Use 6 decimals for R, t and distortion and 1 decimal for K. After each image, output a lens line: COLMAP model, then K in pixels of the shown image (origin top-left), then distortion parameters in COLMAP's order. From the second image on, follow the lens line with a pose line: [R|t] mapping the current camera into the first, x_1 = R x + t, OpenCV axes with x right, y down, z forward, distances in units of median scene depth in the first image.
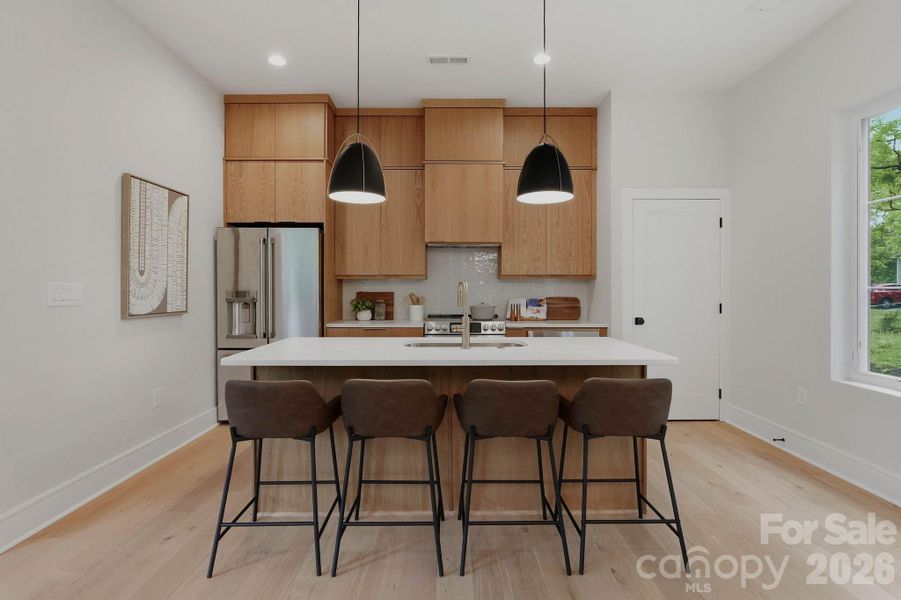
lens RADIAL K [[435.7, 0, 451.5], [0, 435.7, 289.2], [0, 0, 1]] dist [0.000630, -0.000027]
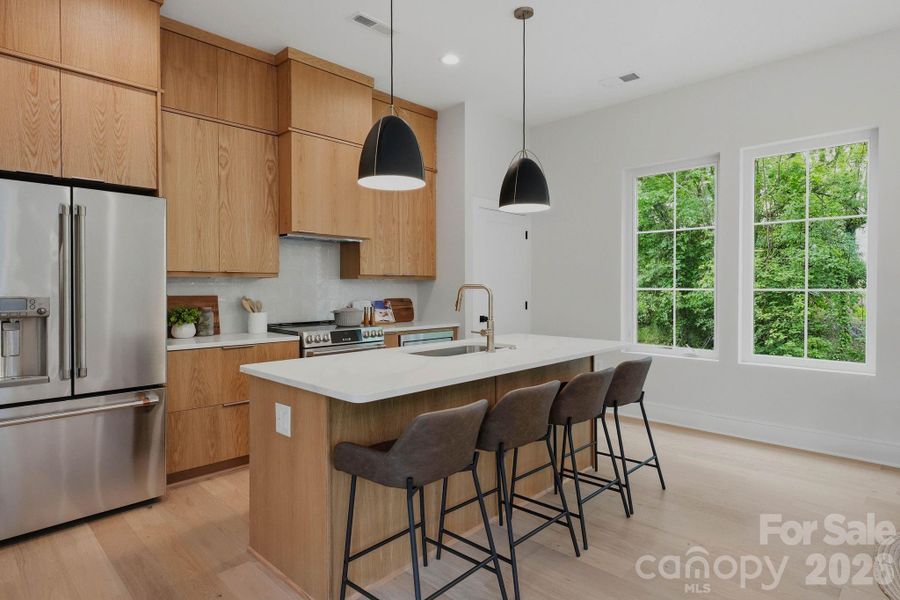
lens RADIAL K [[501.0, 0, 451.3], [0, 501.0, 295.7], [0, 0, 1]] dist [0.001326, -0.000148]
pose [[0.698927, -0.013566, 0.715064, -0.523218], [0.001625, 0.999848, 0.017381, -0.007850], [-0.715191, -0.010986, 0.698843, 0.166373]]
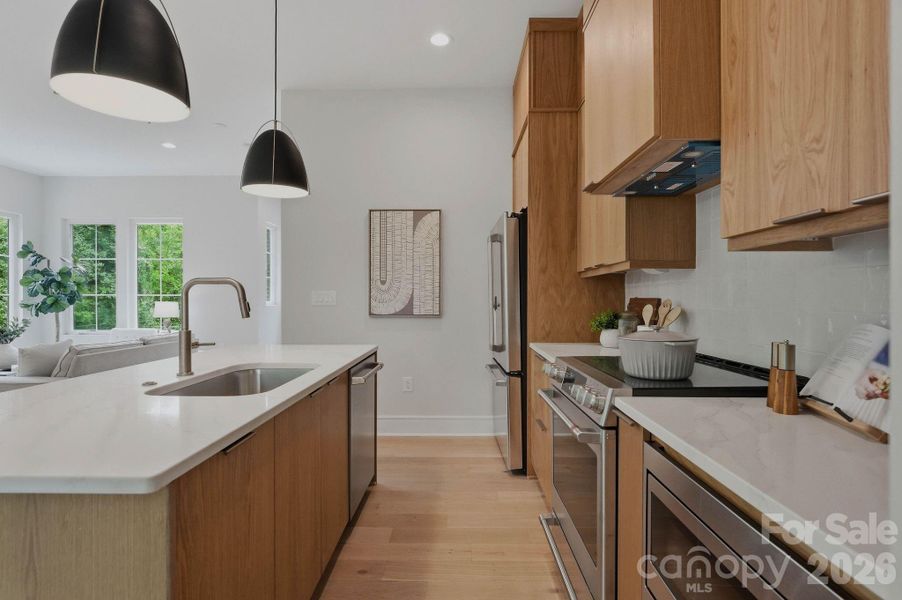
lens RADIAL K [[453.8, 0, 455.1], [0, 453.8, 300.8], [0, 0, 1]] dist [-0.007305, -0.000428]
pose [[-0.016985, 0.002988, -0.999851, 0.456522], [-0.002105, 0.999993, 0.003025, 0.009370], [0.999854, 0.002156, -0.016979, 0.890901]]
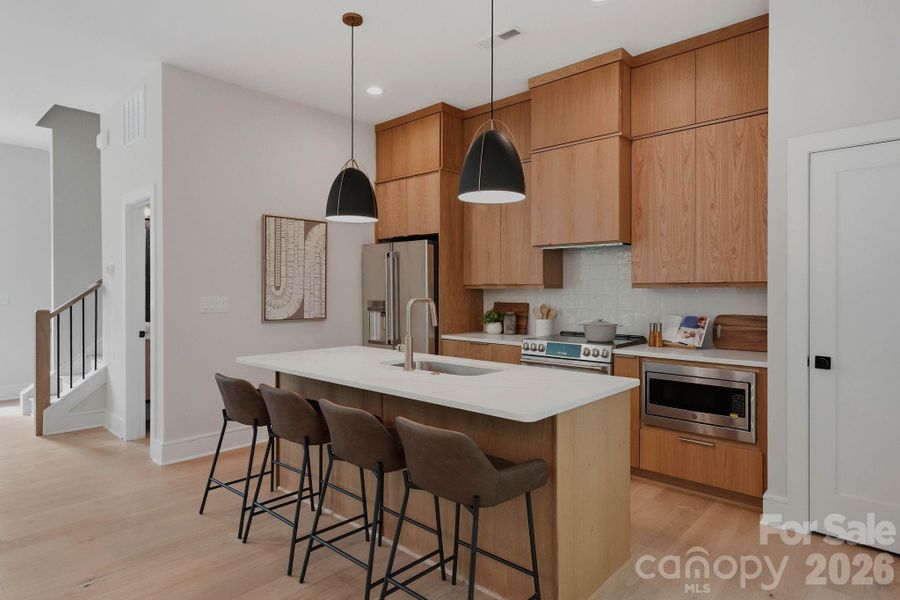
lens RADIAL K [[515.3, 0, 450.3], [0, 515.3, 292.1], [0, 0, 1]] dist [0.012273, -0.000140]
pose [[0.732994, 0.002574, -0.680231, 0.526071], [0.000098, 0.999992, 0.003890, -0.022466], [0.680235, -0.002918, 0.732988, 0.153787]]
